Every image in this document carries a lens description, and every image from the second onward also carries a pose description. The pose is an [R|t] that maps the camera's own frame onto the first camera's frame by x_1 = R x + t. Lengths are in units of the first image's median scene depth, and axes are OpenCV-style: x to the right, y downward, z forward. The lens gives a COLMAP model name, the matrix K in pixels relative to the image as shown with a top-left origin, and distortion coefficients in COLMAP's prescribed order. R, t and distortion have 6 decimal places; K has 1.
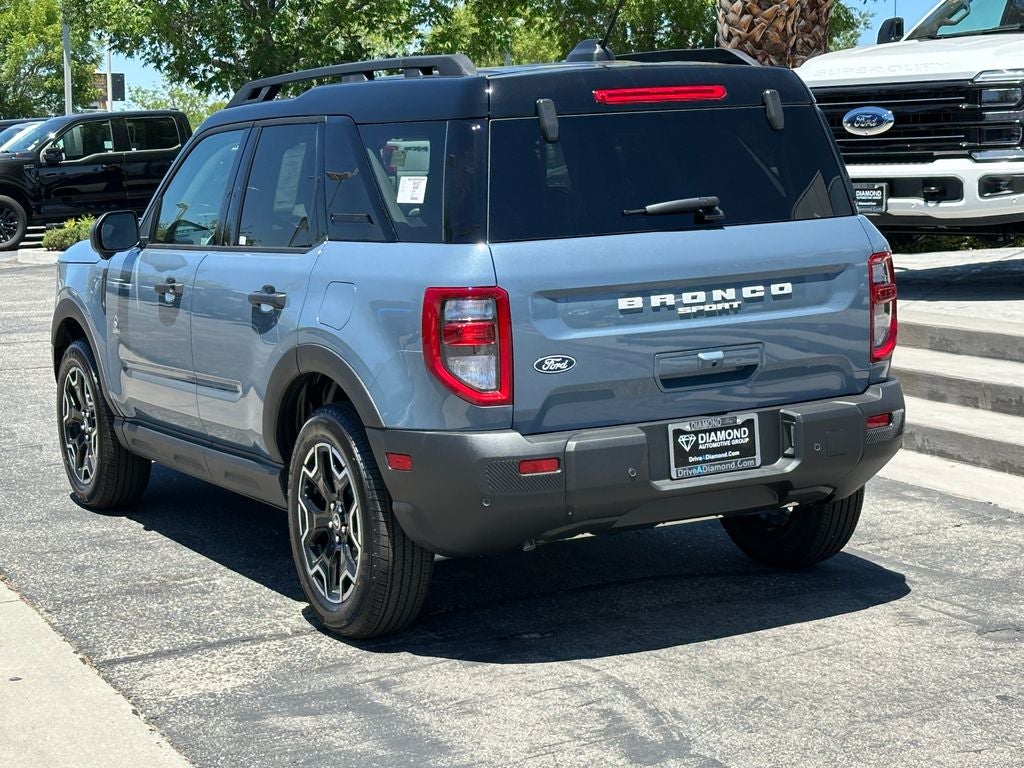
lens RADIAL K [[2044.8, 0, 540.5], [0, 2044.8, 385.1], [0, 0, 1]] dist [0.054043, 0.115695]
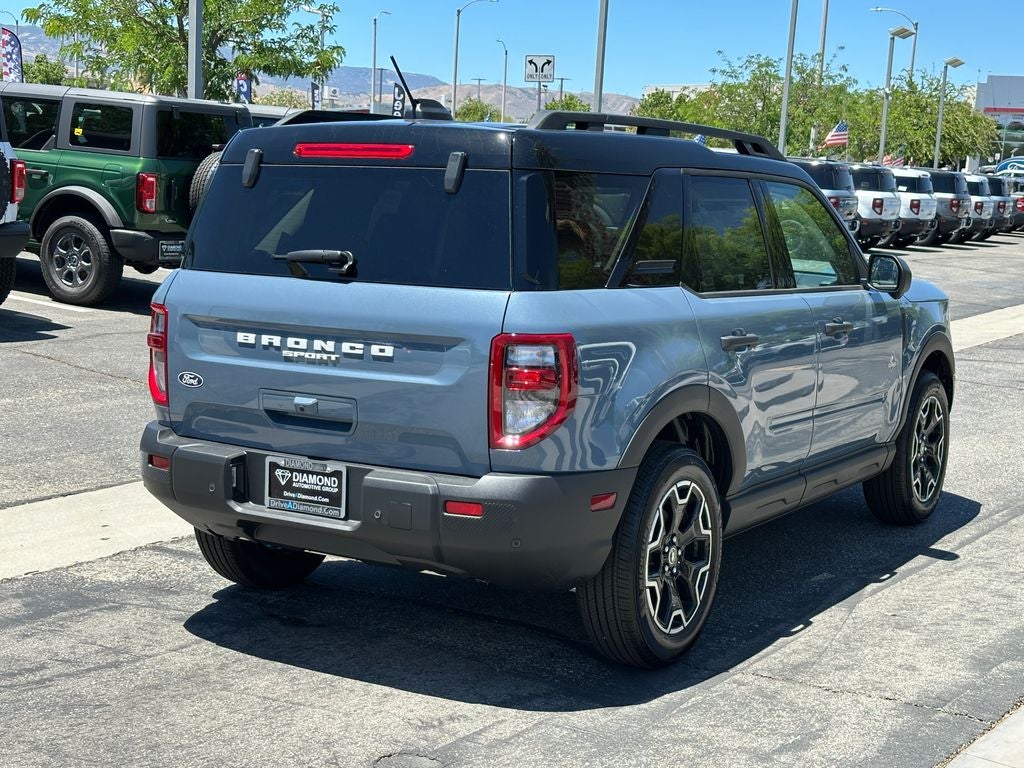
lens RADIAL K [[1665.7, 0, 475.9], [0, 1665.7, 386.8], [0, 0, 1]] dist [0.011890, 0.078829]
pose [[0.484738, 0.168465, -0.858282, 0.853121], [-0.154250, 0.982361, 0.105703, -0.124634], [0.860951, 0.081151, 0.502174, 0.644907]]
